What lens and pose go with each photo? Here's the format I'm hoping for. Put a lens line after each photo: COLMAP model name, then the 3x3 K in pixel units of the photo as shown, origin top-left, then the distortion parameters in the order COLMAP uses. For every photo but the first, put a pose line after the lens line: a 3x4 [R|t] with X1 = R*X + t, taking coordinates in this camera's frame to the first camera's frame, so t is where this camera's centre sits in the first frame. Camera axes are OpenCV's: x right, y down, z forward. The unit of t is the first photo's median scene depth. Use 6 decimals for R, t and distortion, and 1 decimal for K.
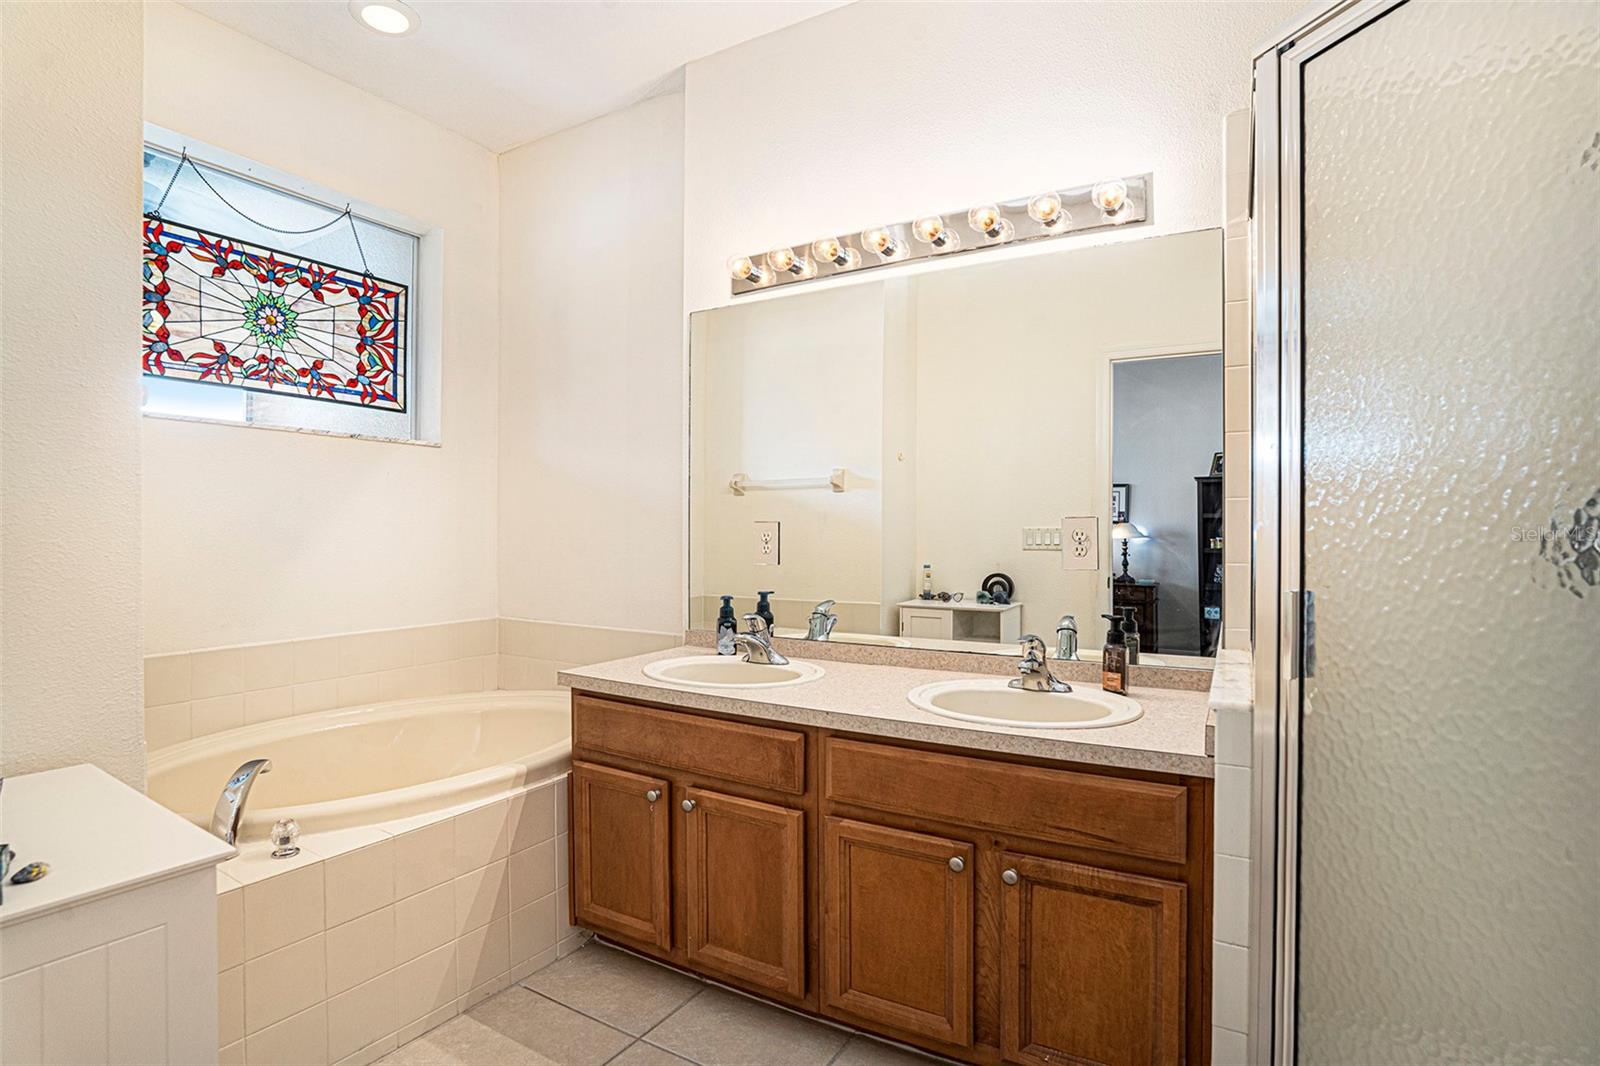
lens RADIAL K [[766.9, 0, 810.4], [0, 766.9, 531.7], [0, 0, 1]] dist [-0.090337, 0.001290]
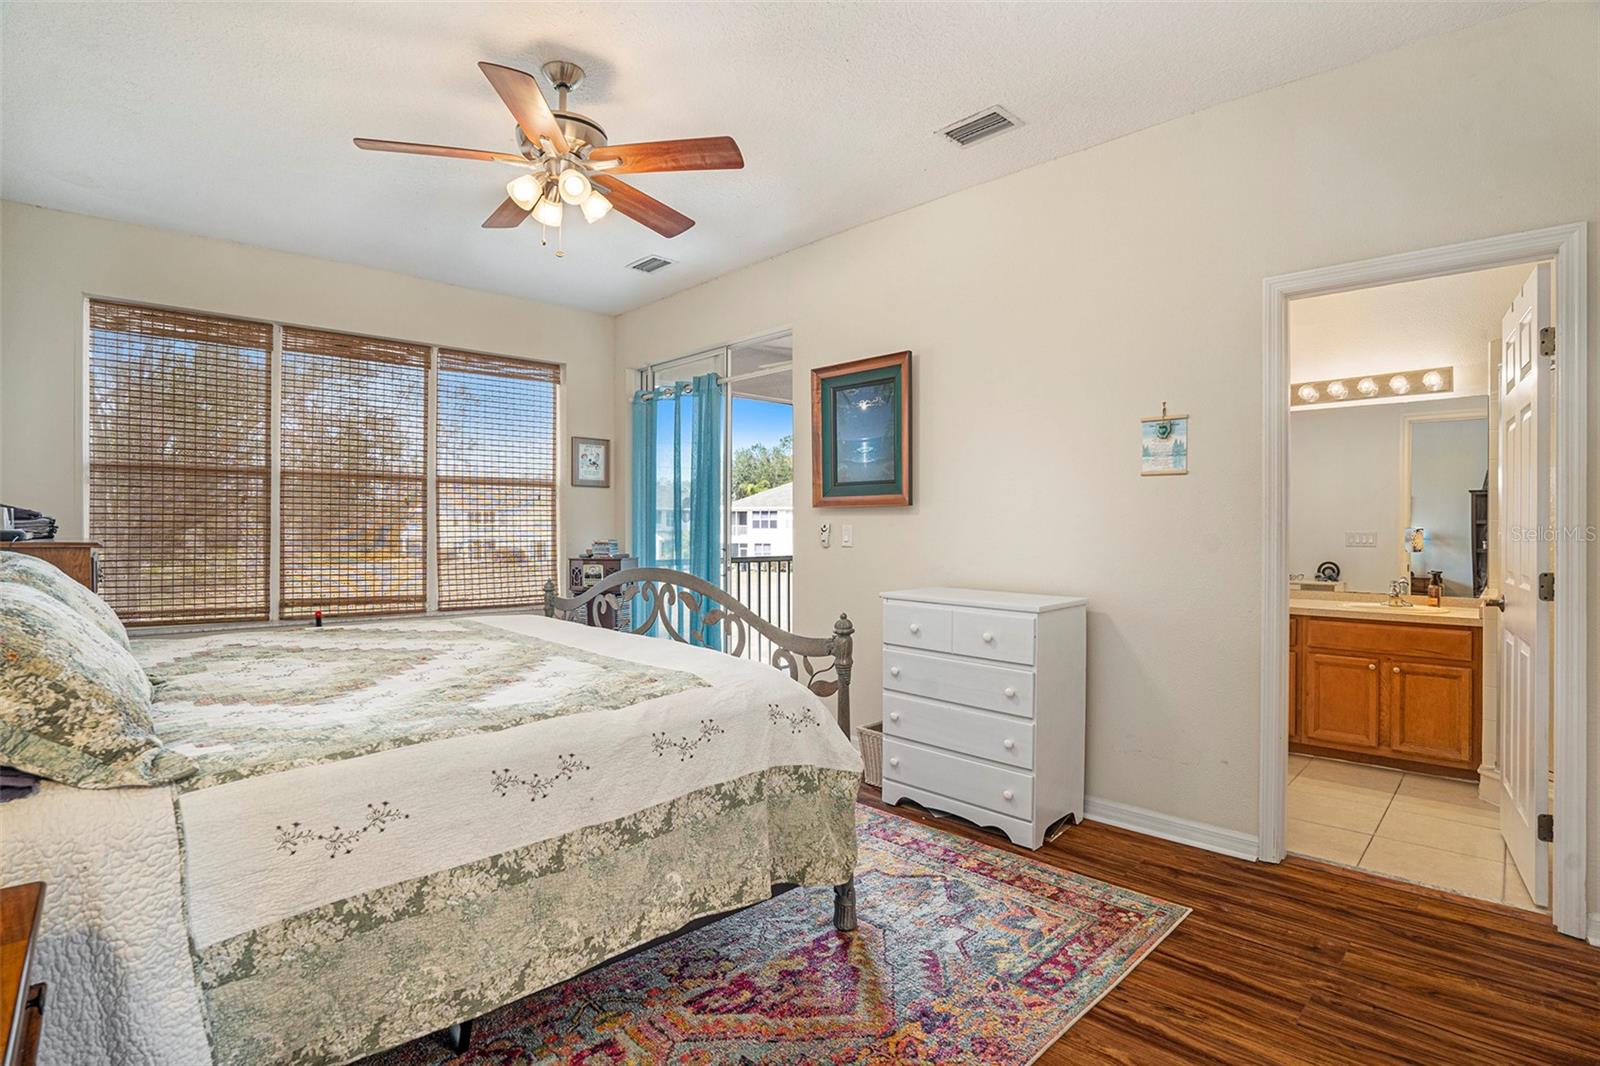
lens RADIAL K [[766.9, 0, 810.4], [0, 766.9, 531.7], [0, 0, 1]] dist [-0.090337, 0.001290]
pose [[0.964479, 0.003548, -0.264137, -0.957727], [-0.004469, 0.999986, -0.002886, 0.011062], [0.264123, 0.003964, 0.964481, -1.779942]]
